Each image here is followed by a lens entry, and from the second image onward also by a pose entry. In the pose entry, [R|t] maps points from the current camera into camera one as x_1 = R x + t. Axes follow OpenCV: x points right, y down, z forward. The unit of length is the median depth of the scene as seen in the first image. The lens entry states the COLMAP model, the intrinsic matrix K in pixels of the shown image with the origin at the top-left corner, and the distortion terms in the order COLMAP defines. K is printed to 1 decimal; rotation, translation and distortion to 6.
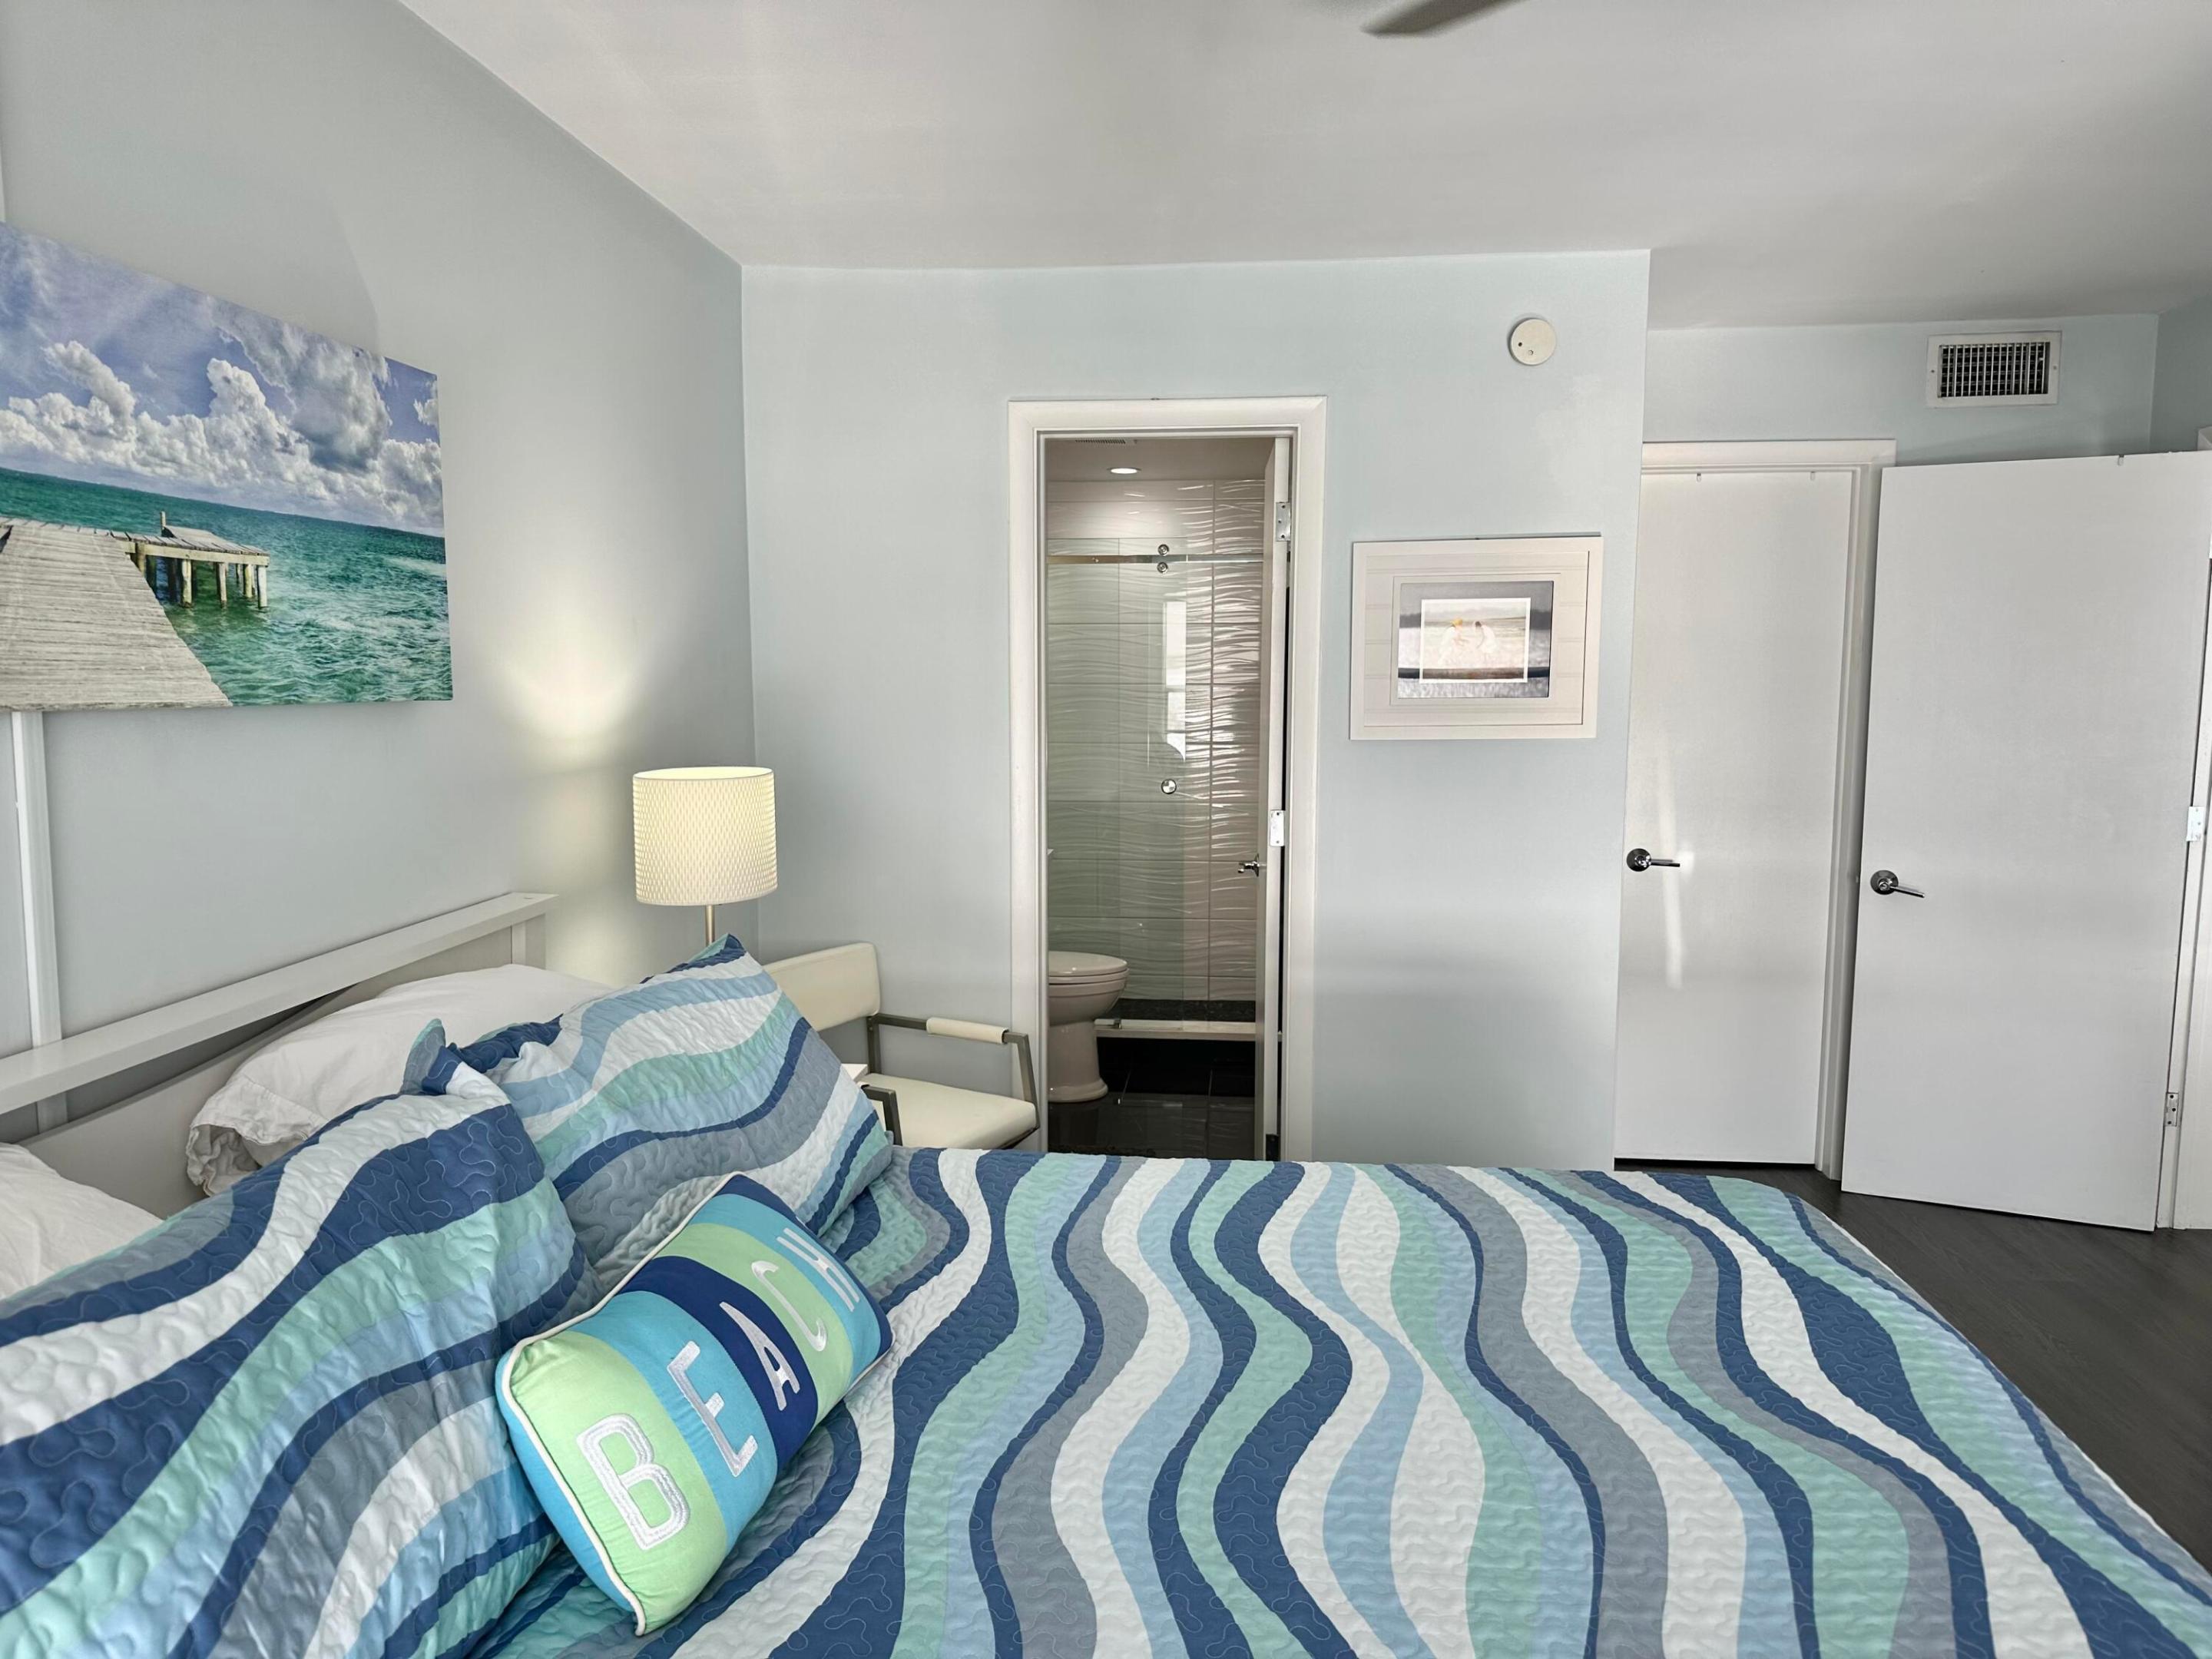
lens RADIAL K [[1520.8, 0, 1106.0], [0, 1520.8, 829.5], [0, 0, 1]] dist [-0.003857, -0.001129]
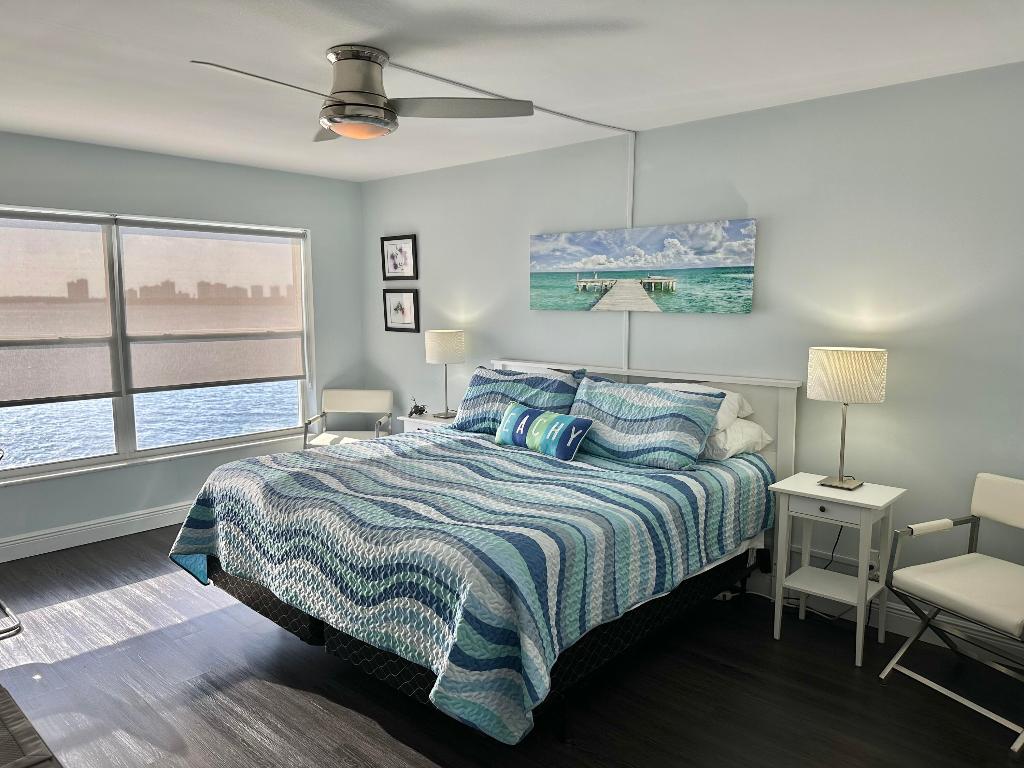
lens RADIAL K [[718.6, 0, 512.0], [0, 718.6, 384.0], [0, 0, 1]] dist [0.097624, -0.189468]
pose [[-0.609637, 0.093718, -0.787121, 1.426412], [-0.084559, 0.979631, 0.182132, -0.220277], [0.788158, 0.177592, -0.589294, 1.894420]]
